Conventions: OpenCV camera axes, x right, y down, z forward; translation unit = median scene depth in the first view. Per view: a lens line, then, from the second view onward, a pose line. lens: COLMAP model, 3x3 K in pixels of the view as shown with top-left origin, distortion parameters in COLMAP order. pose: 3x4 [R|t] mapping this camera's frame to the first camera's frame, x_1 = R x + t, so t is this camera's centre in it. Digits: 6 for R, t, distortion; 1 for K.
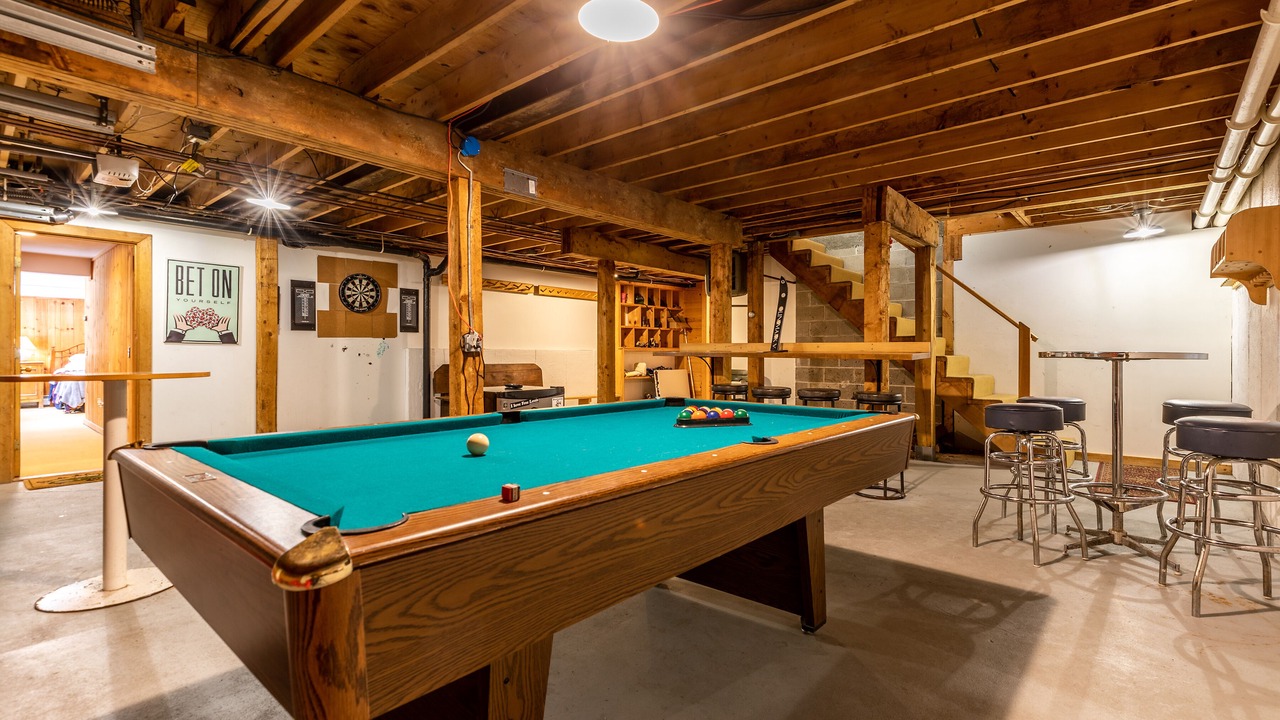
lens RADIAL K [[578.7, 0, 630.1], [0, 578.7, 343.8], [0, 0, 1]] dist [0.007045, 0.000693]
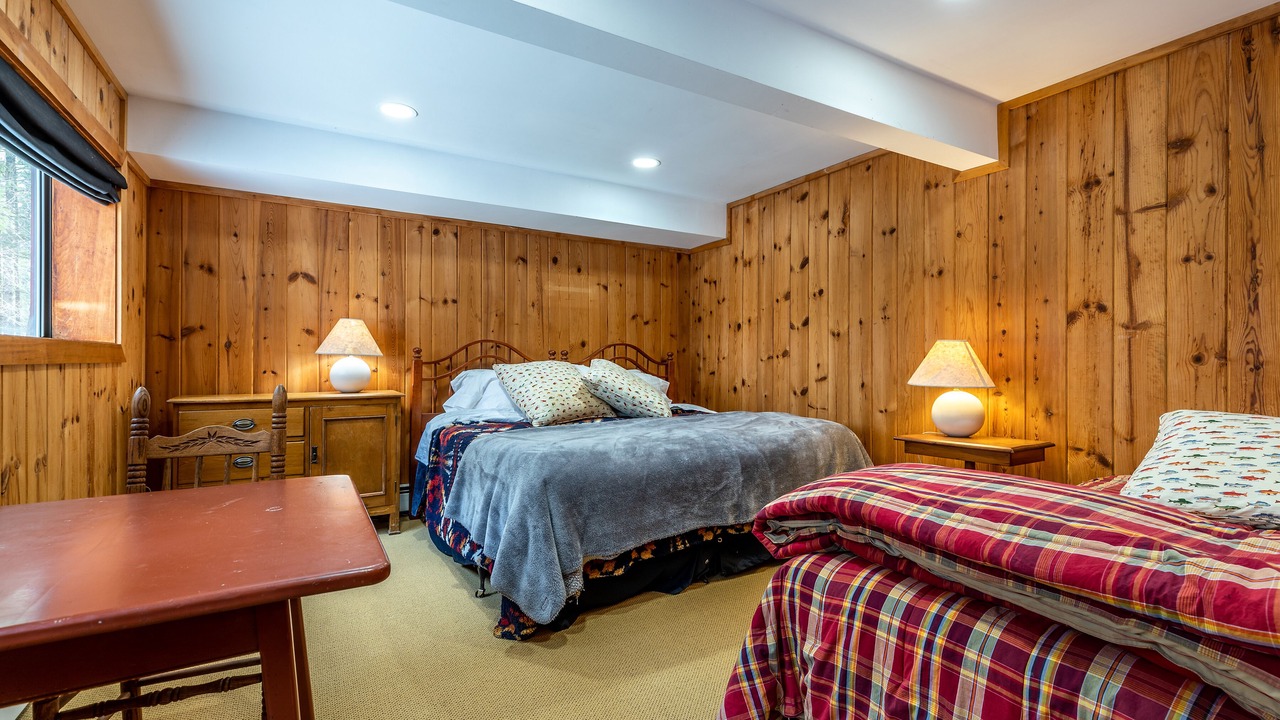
lens RADIAL K [[575.0, 0, 657.1], [0, 575.0, 358.4], [0, 0, 1]] dist [-0.000232, -0.000036]
pose [[0.953899, 0.003357, -0.300109, -0.742312], [-0.003111, 0.999994, 0.001296, 0.009622], [0.300111, -0.000302, 0.953904, 0.706458]]
